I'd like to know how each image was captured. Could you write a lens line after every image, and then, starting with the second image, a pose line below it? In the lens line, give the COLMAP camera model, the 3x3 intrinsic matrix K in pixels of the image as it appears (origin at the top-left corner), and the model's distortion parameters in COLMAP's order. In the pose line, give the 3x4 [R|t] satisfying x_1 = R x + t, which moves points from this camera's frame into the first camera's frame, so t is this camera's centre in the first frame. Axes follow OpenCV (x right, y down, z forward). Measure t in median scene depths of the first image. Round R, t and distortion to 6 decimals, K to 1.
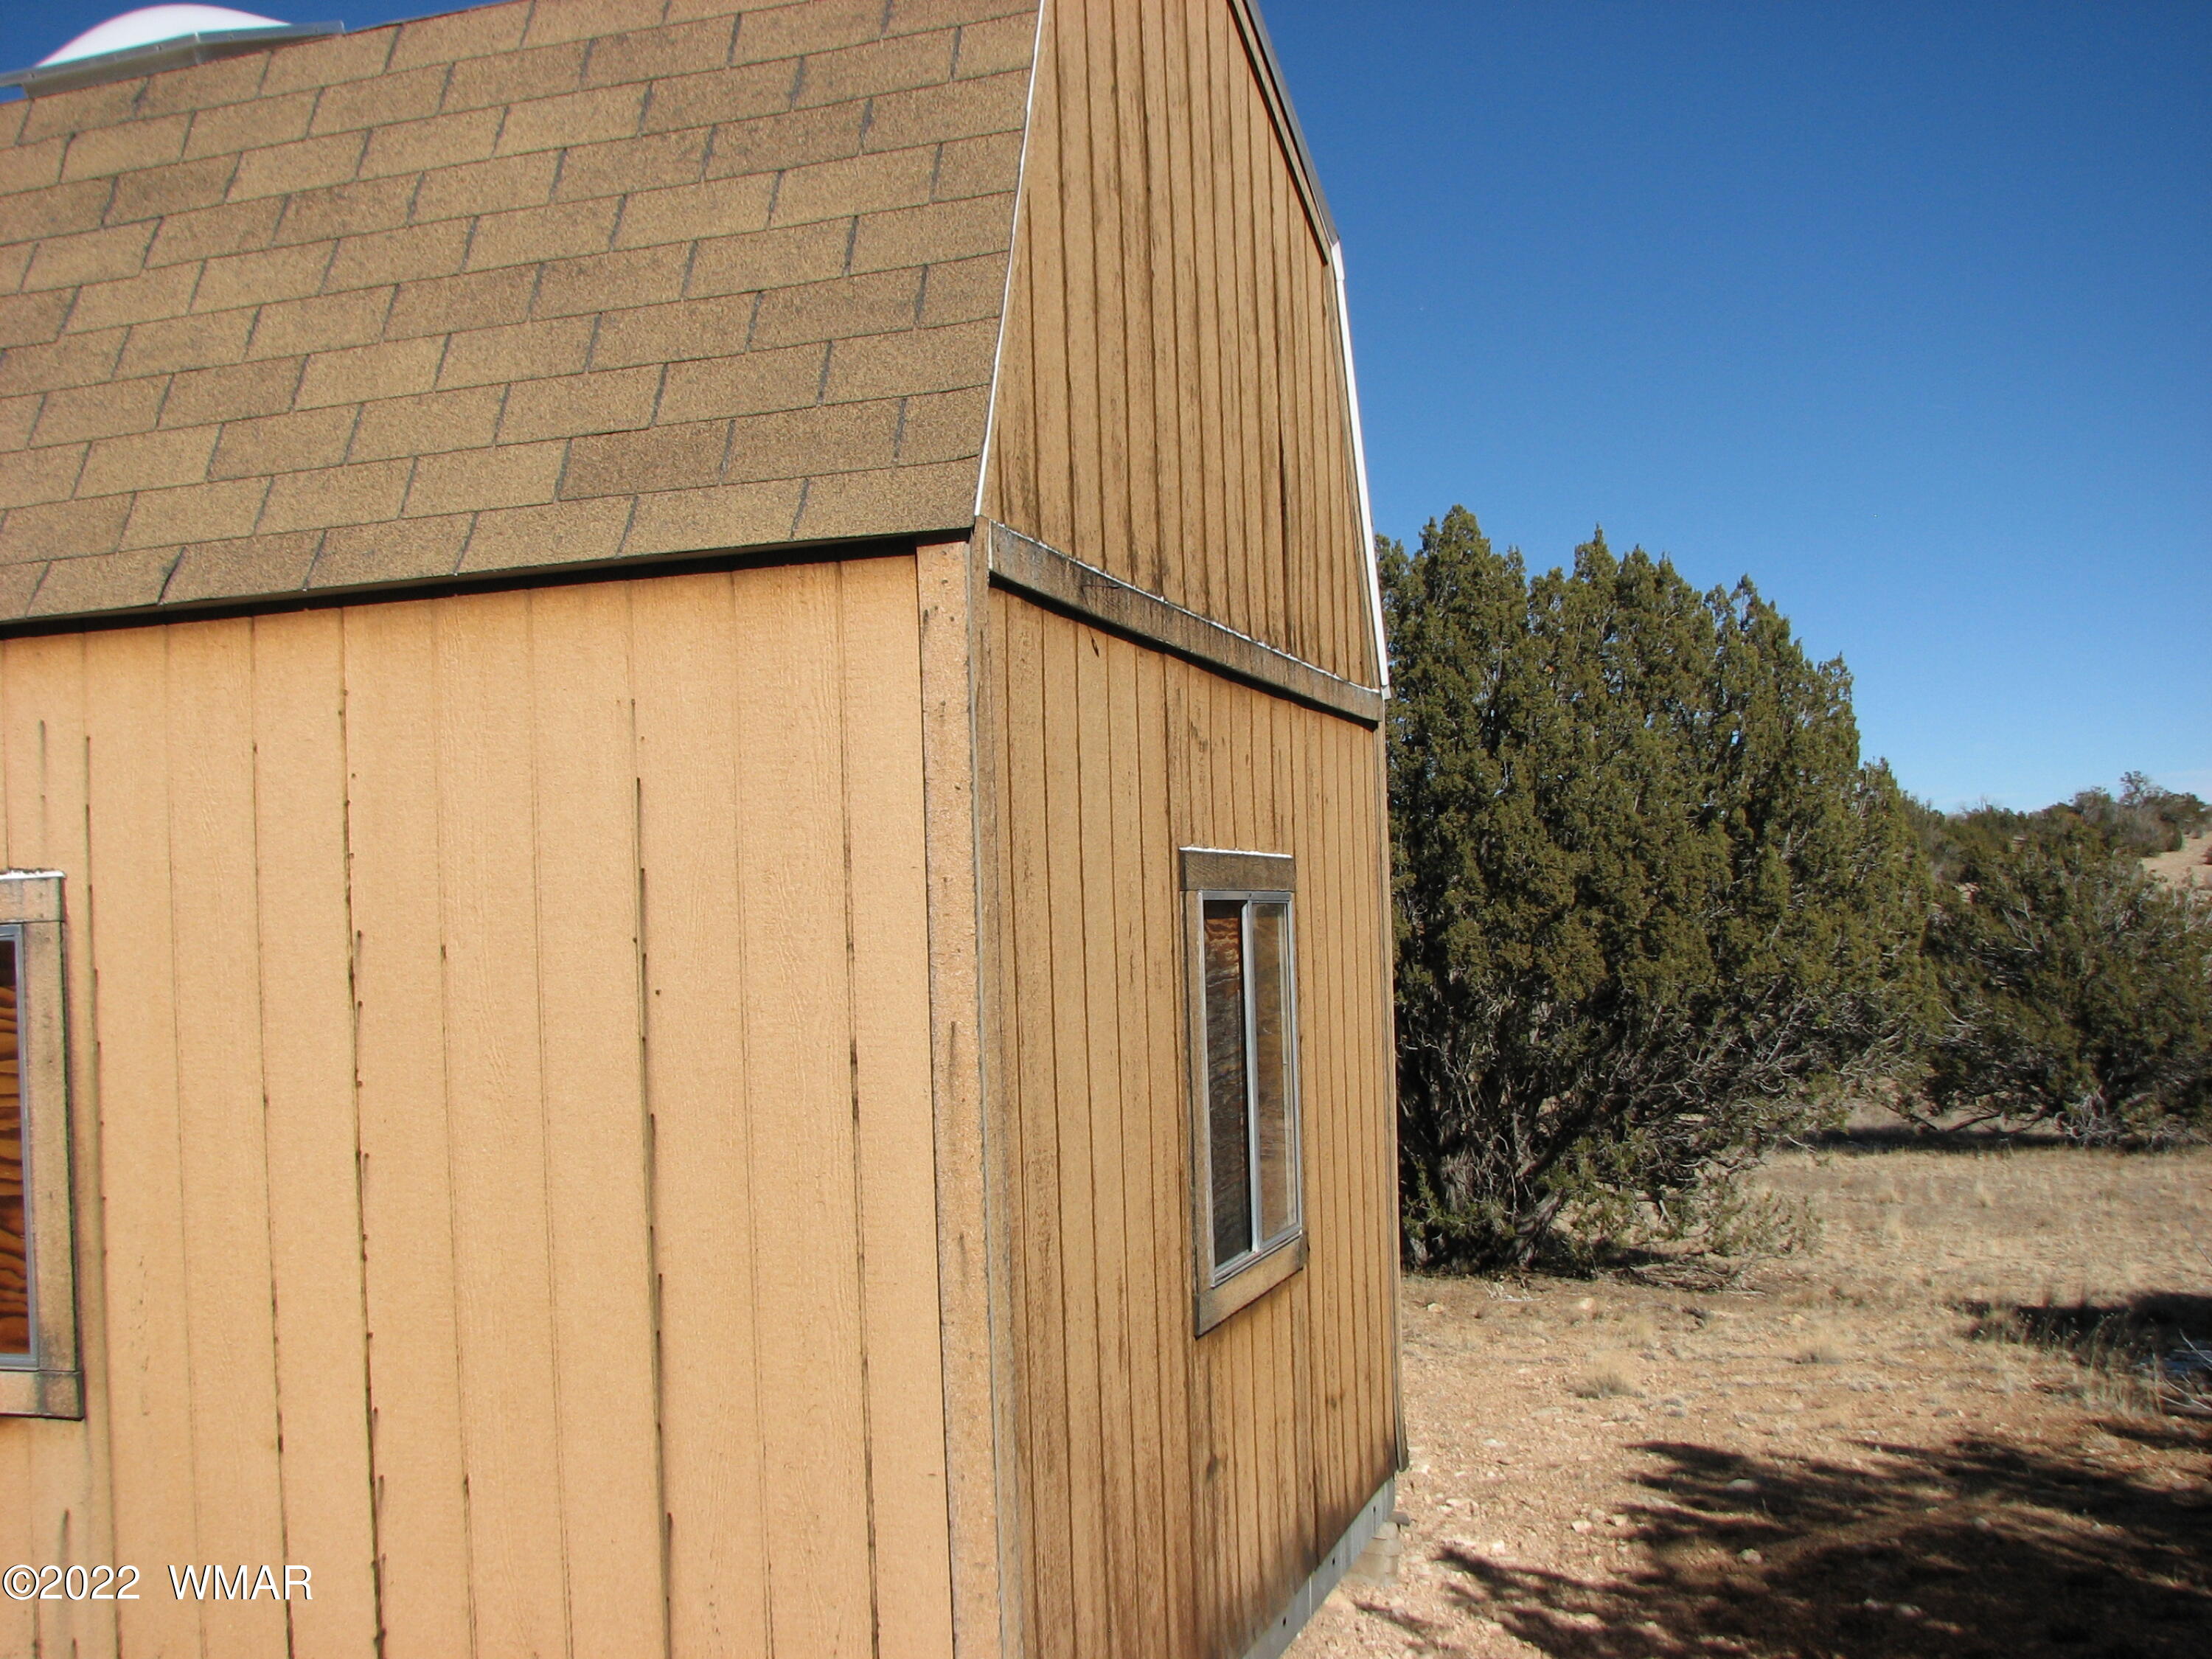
lens RADIAL K [[2418.4, 0, 1071.5], [0, 2418.4, 861.7], [0, 0, 1]] dist [-0.192731, 0.260452]
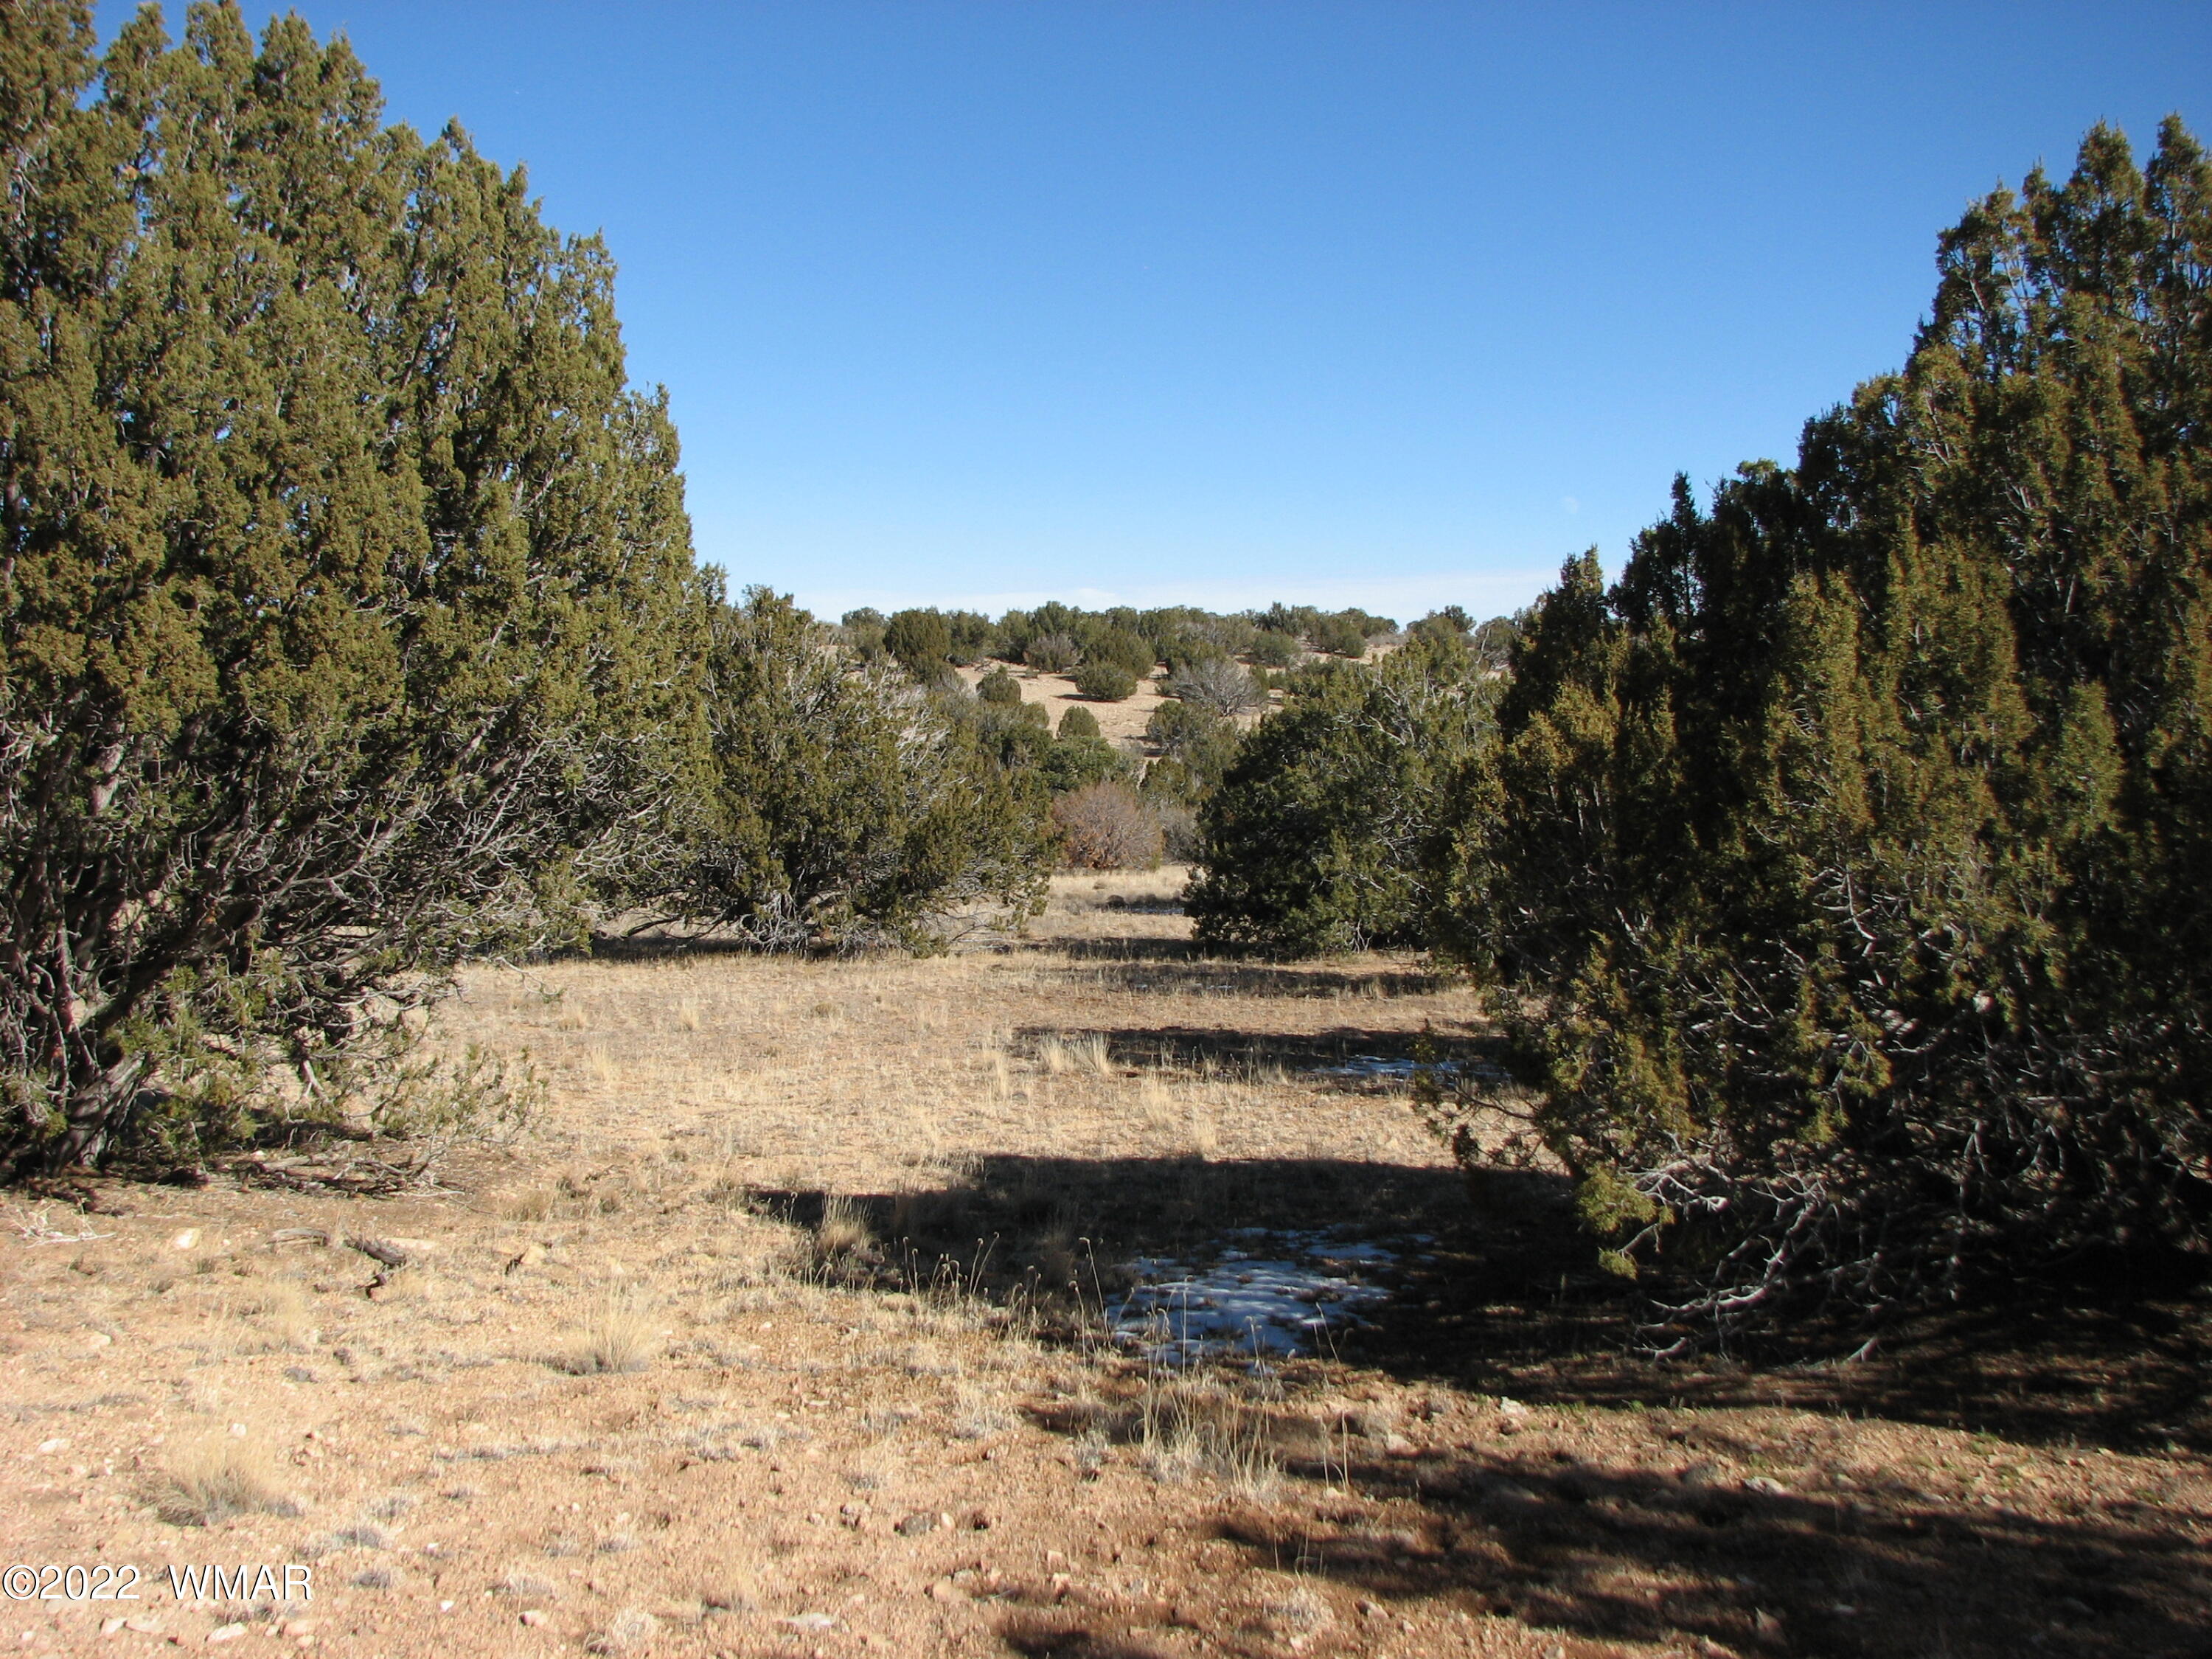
lens RADIAL K [[2418.4, 0, 1071.5], [0, 2418.4, 861.7], [0, 0, 1]] dist [-0.192731, 0.260452]
pose [[0.845889, -0.007314, 0.533308, 0.084499], [-0.036608, 0.996752, 0.071734, 0.036732], [-0.532100, -0.080202, 0.842874, 0.371346]]
